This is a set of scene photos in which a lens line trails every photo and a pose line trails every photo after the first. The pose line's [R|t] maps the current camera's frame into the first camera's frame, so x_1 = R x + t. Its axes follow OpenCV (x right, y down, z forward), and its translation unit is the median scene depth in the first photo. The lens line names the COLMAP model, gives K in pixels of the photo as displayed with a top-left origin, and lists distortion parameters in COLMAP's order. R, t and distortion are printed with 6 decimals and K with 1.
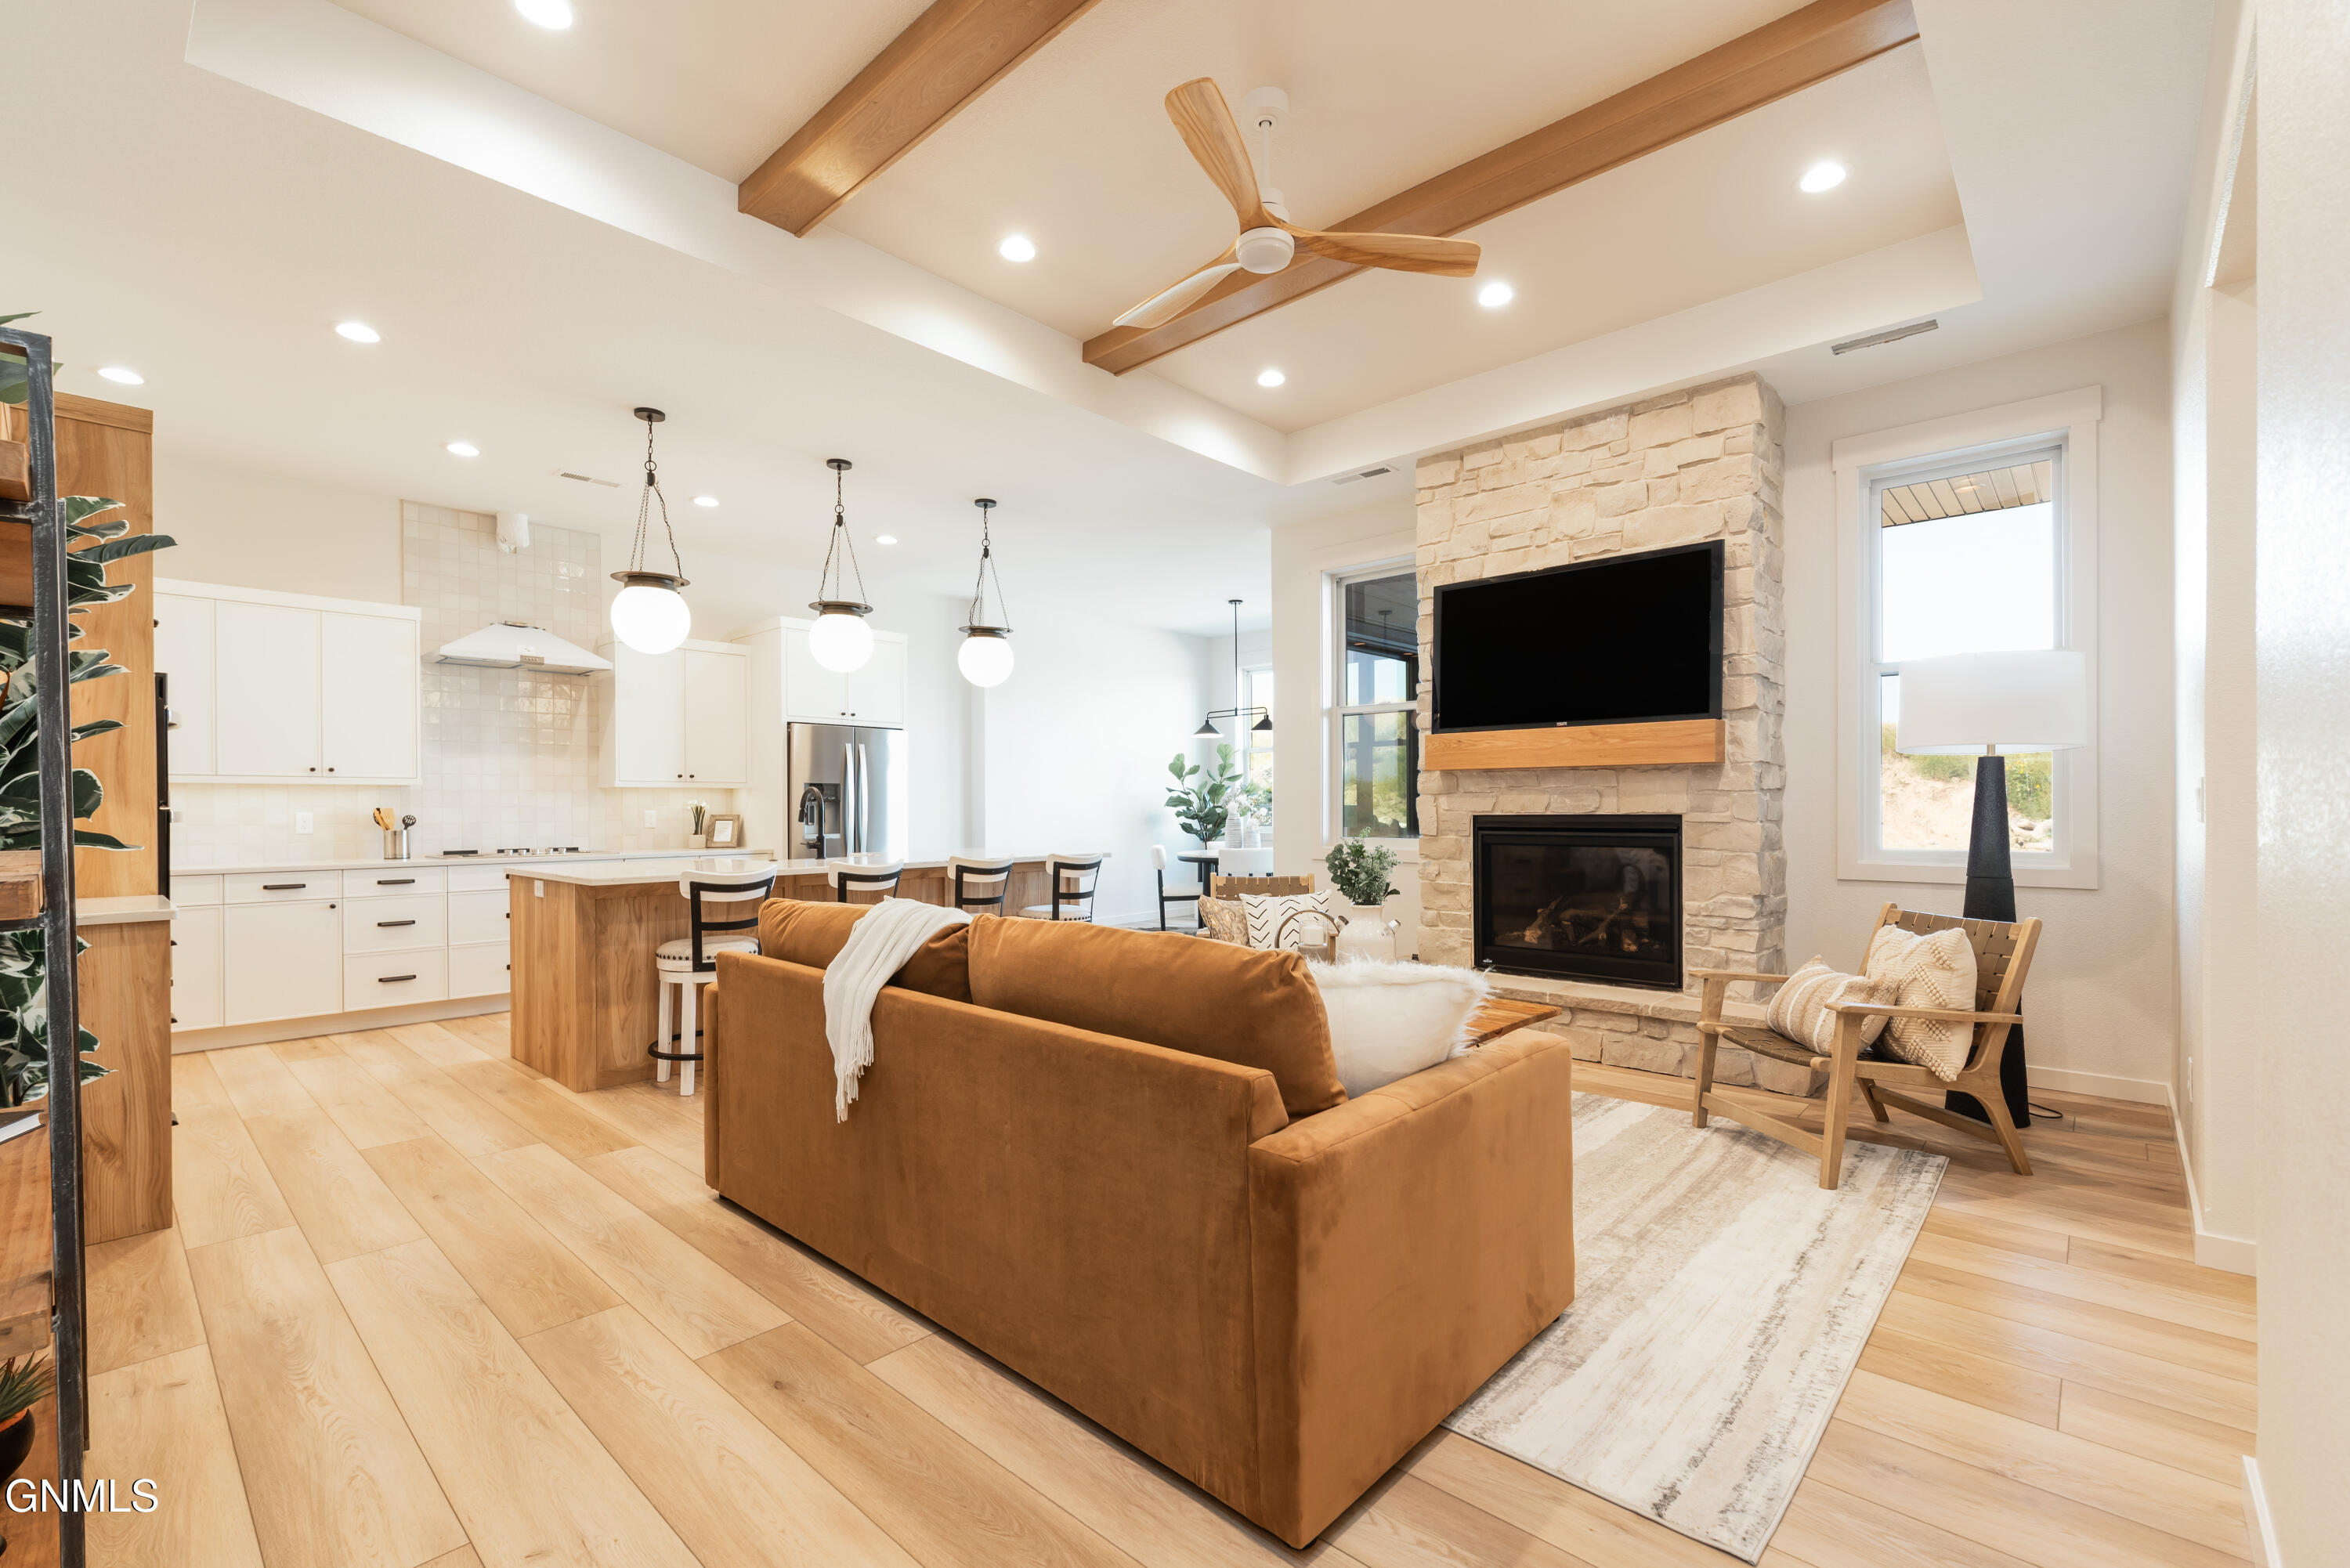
lens RADIAL K [[1013.0, 0, 1177.0], [0, 1013.0, 809.1], [0, 0, 1]] dist [0.000797, -0.000746]
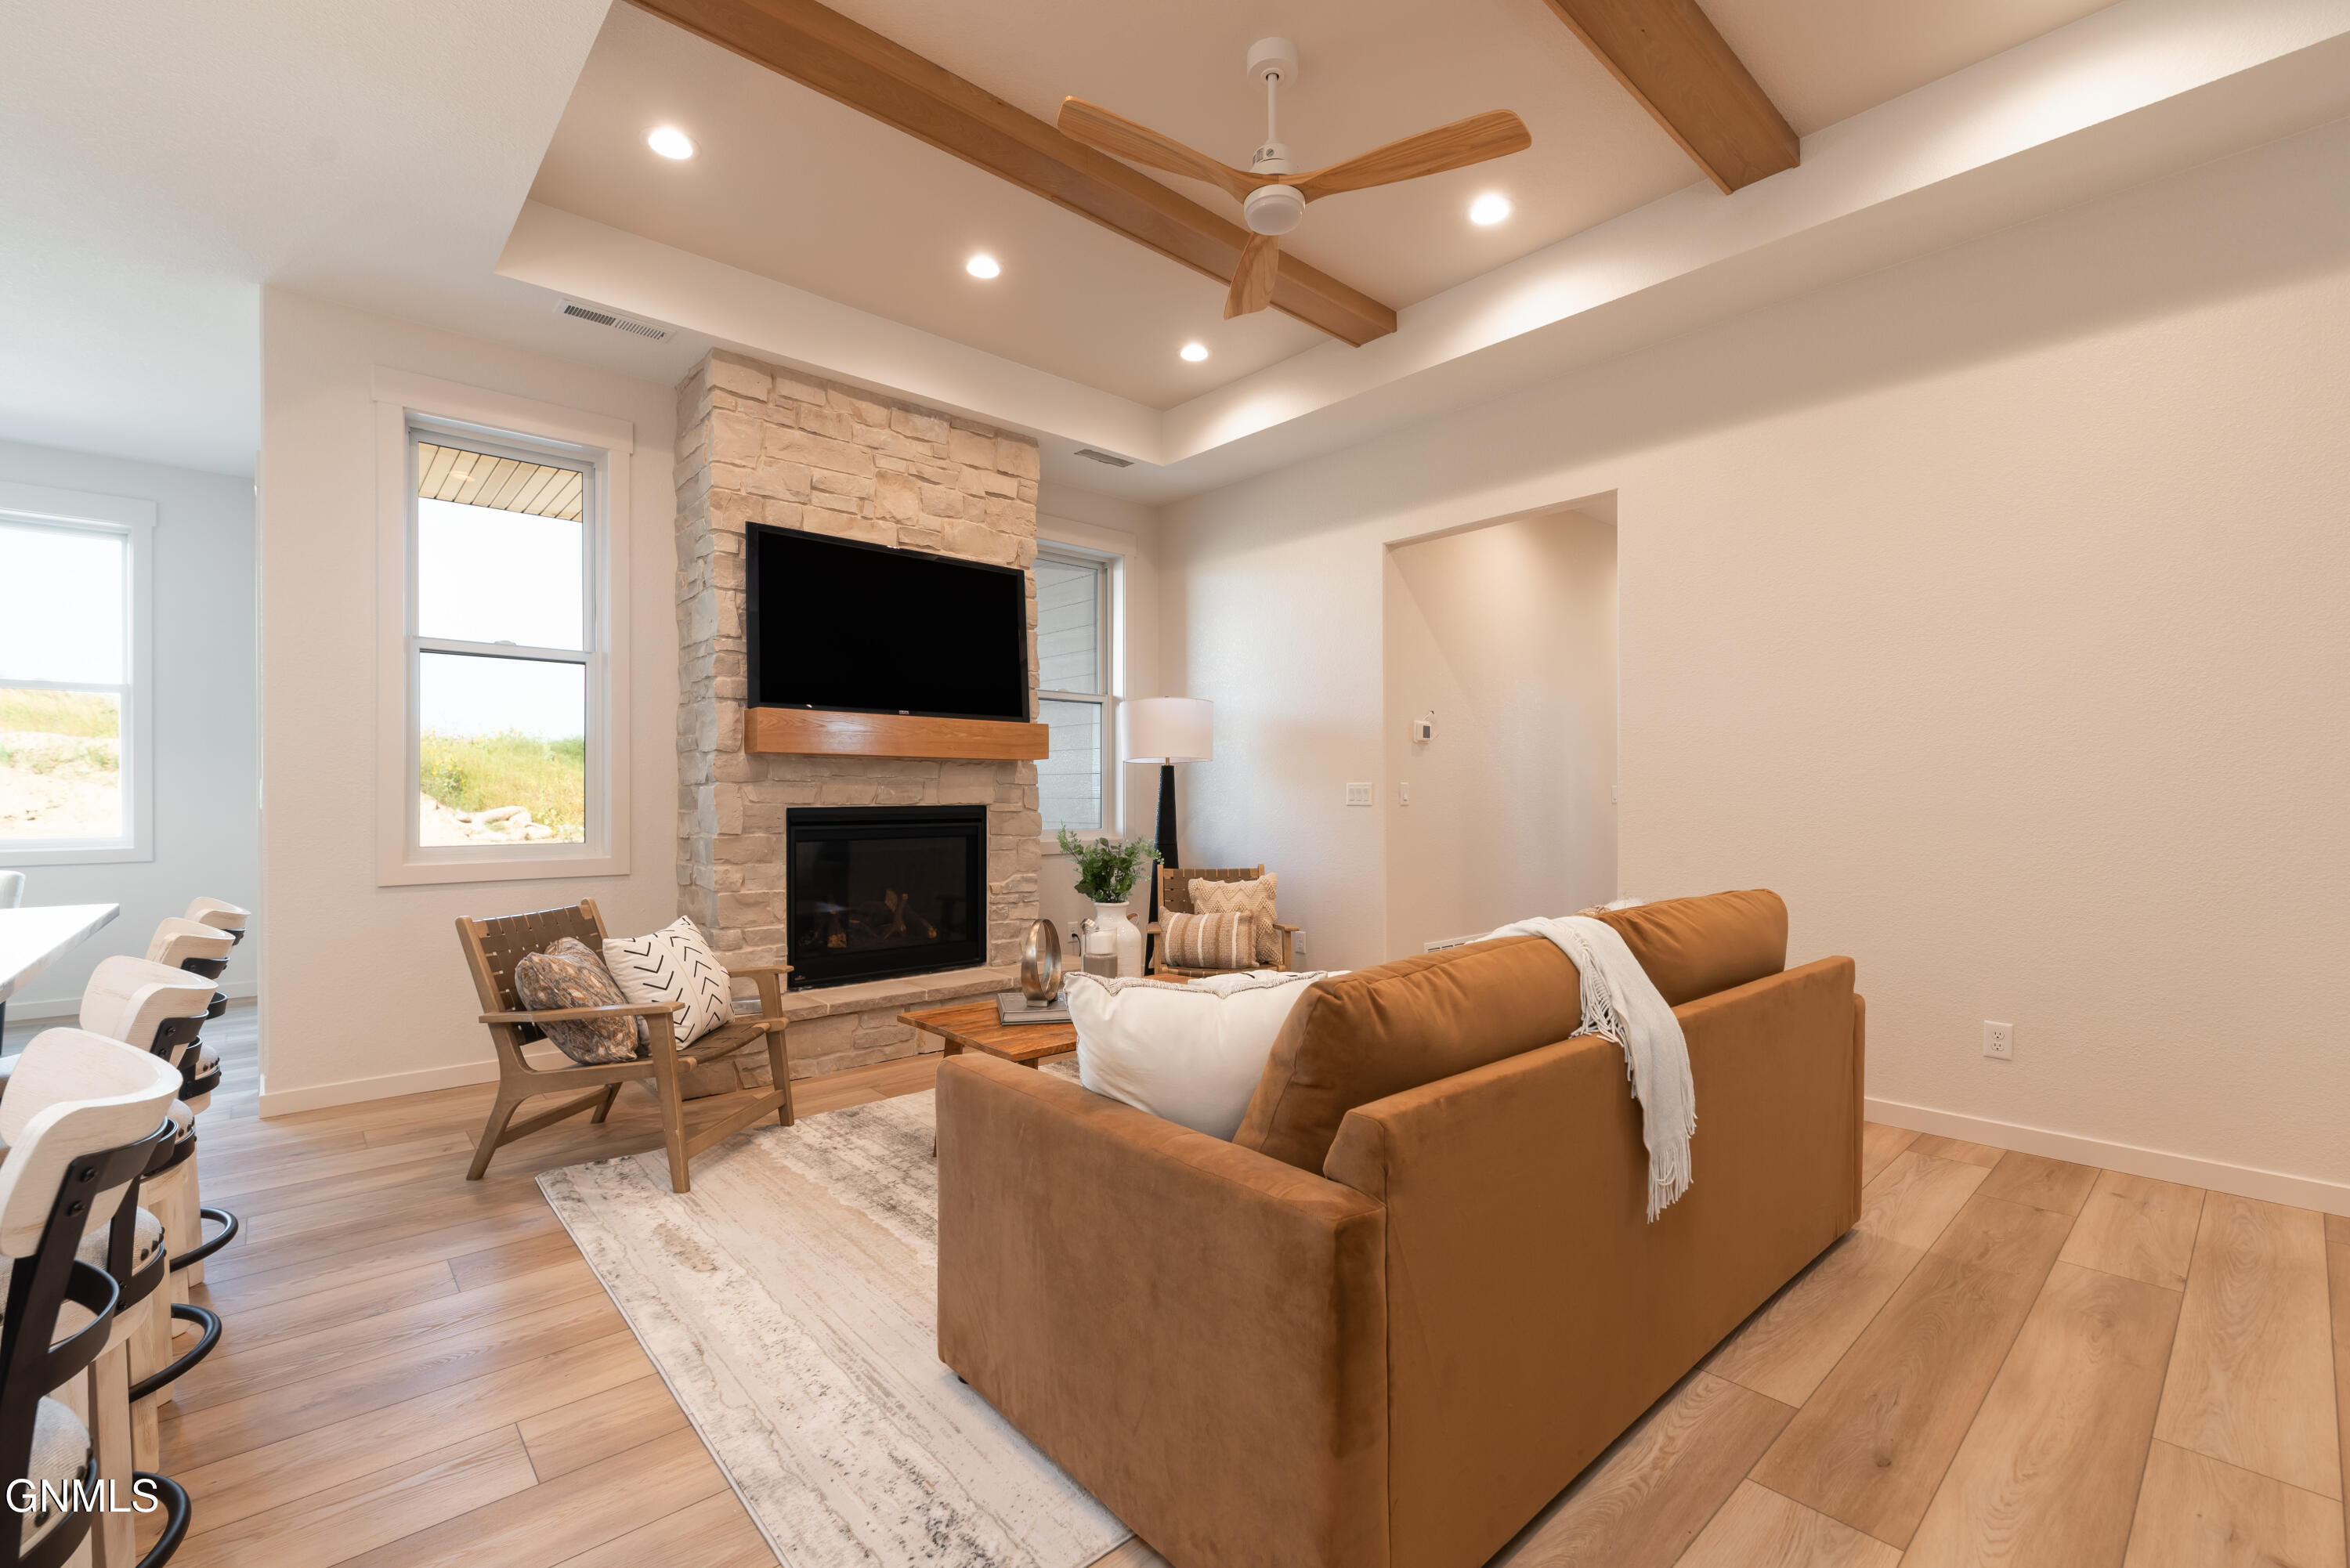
lens RADIAL K [[1013.0, 0, 1185.2], [0, 1013.0, 793.6], [0, 0, 1]] dist [0.000797, -0.000746]
pose [[0.088624, 0.008377, 0.996030, -0.569345], [0.005338, 0.999946, -0.008885, 0.003758], [-0.996051, 0.006104, 0.088575, 0.659952]]
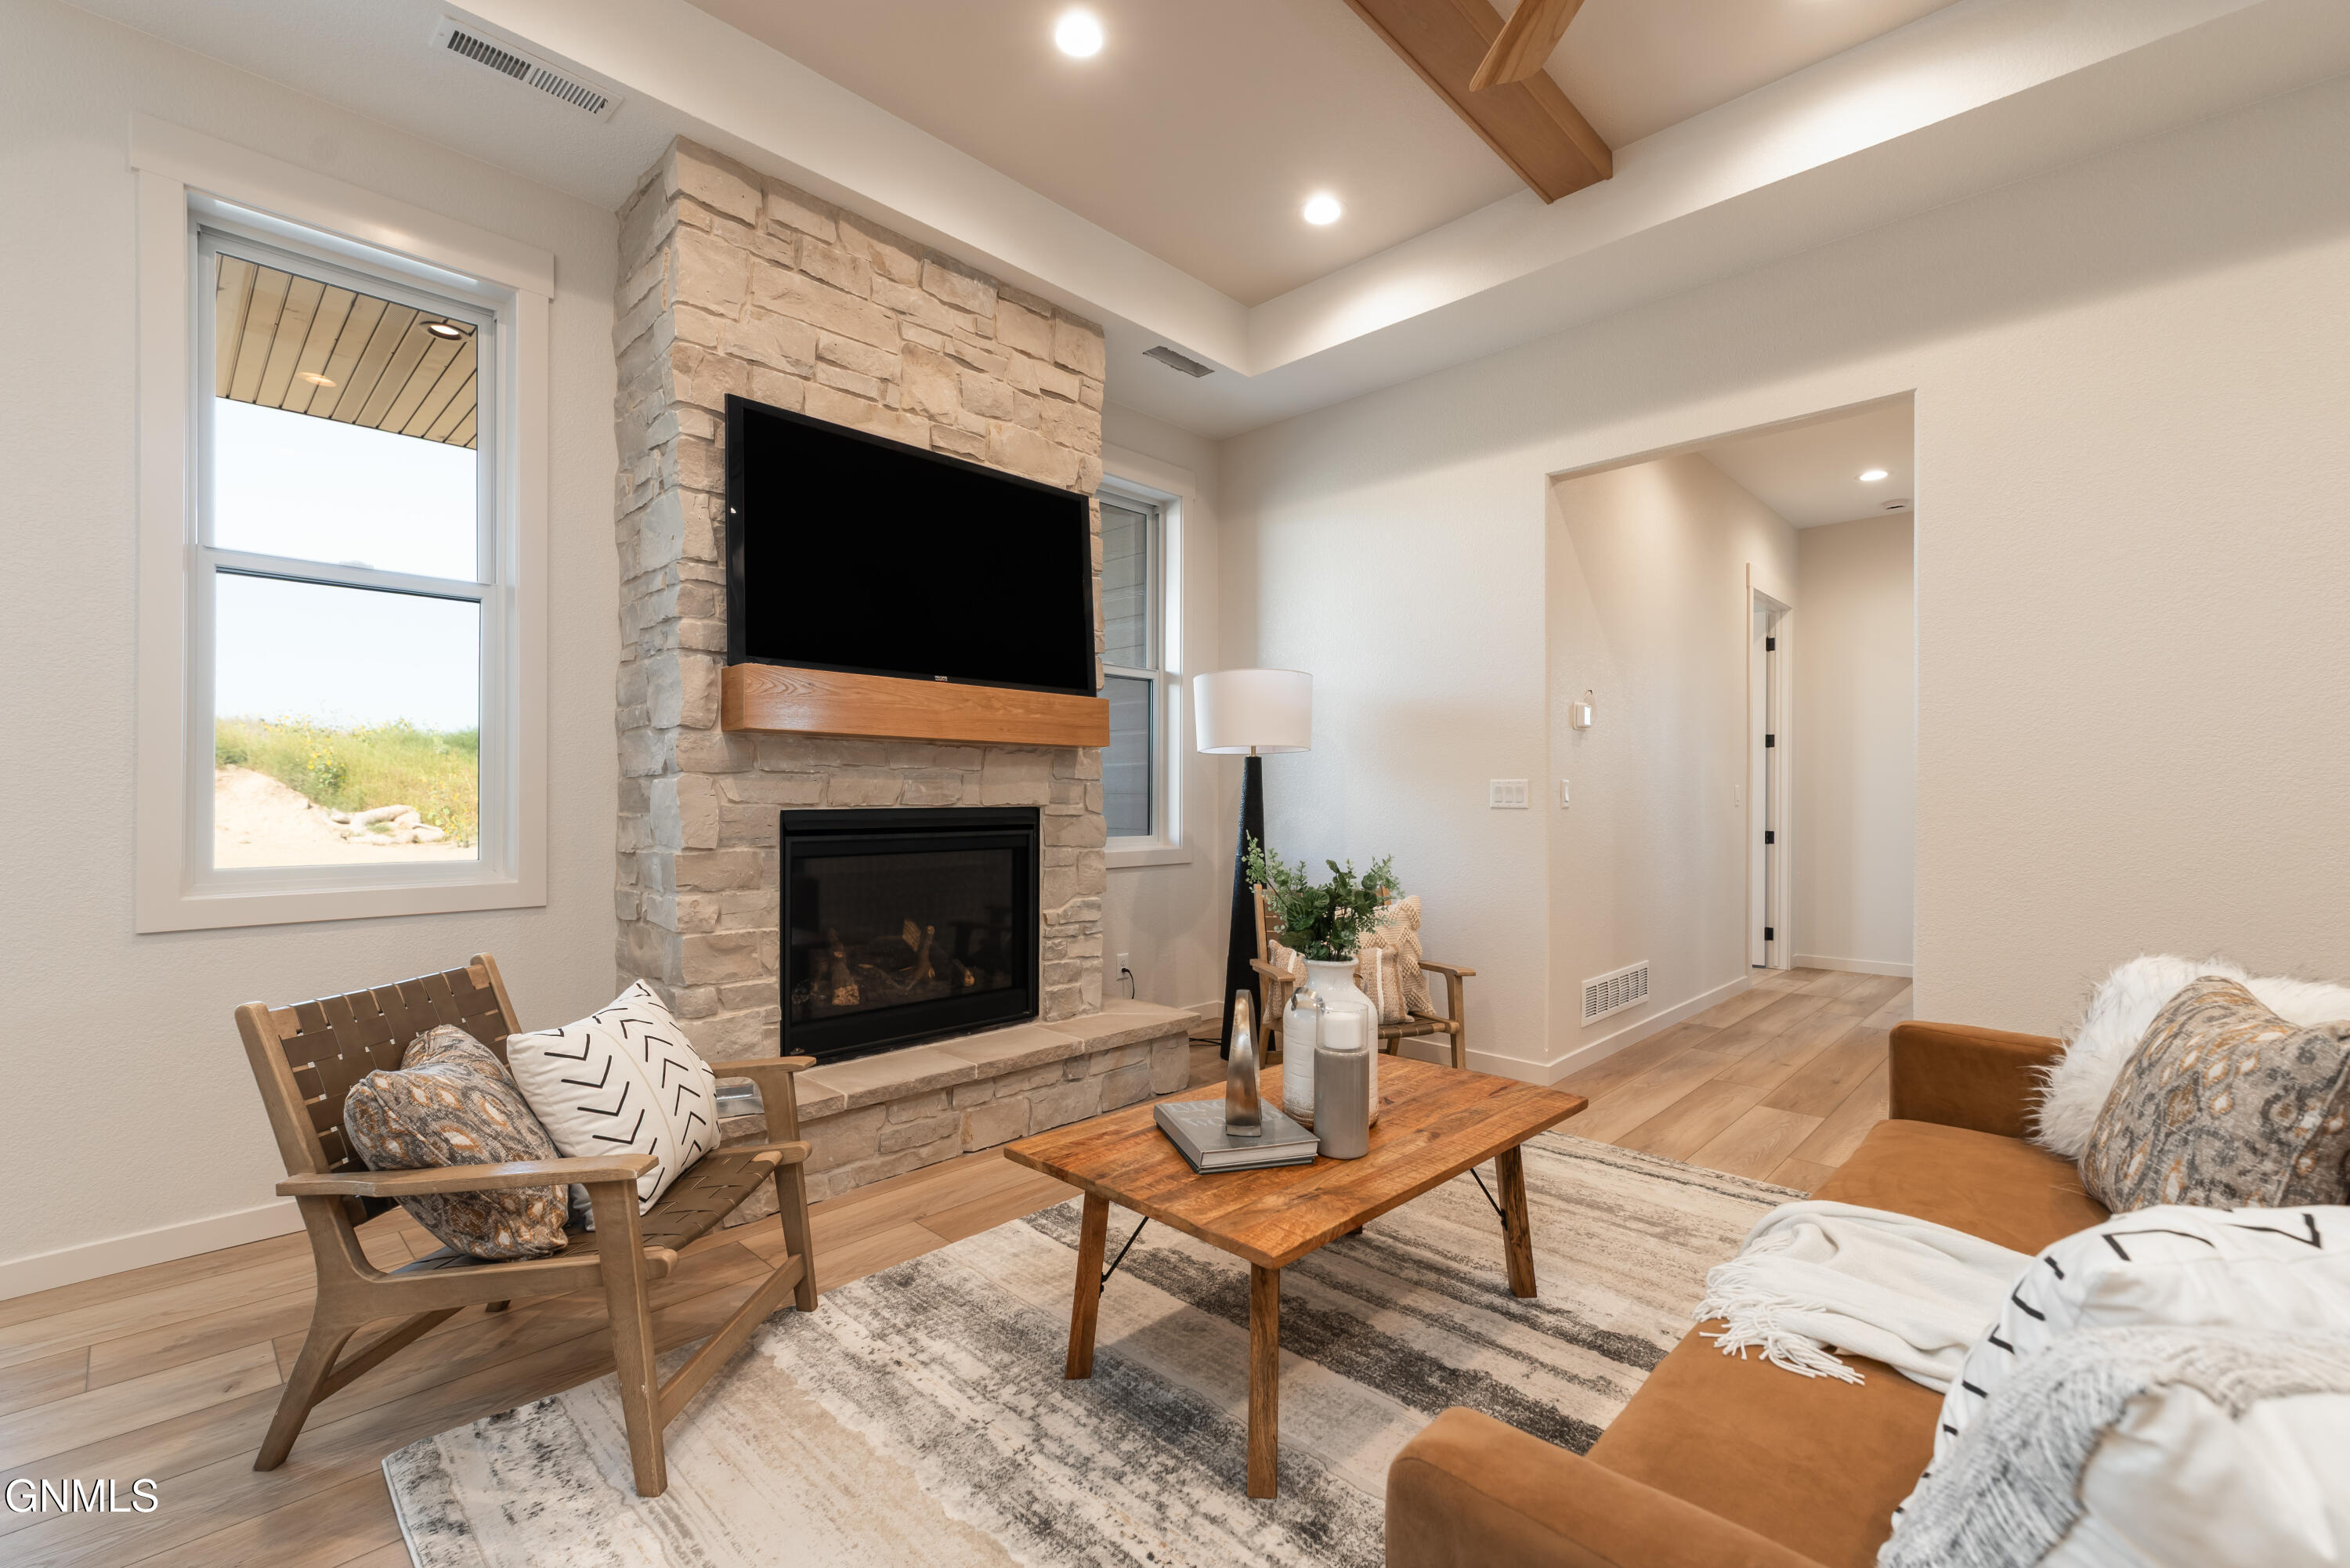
lens RADIAL K [[1013.0, 0, 1184.1], [0, 1013.0, 792.7], [0, 0, 1]] dist [0.000797, -0.000746]
pose [[0.018626, 0.009600, 0.999780, -0.321640], [0.002778, 0.999950, -0.009654, 0.002265], [-0.999823, 0.002957, 0.018599, 0.835167]]
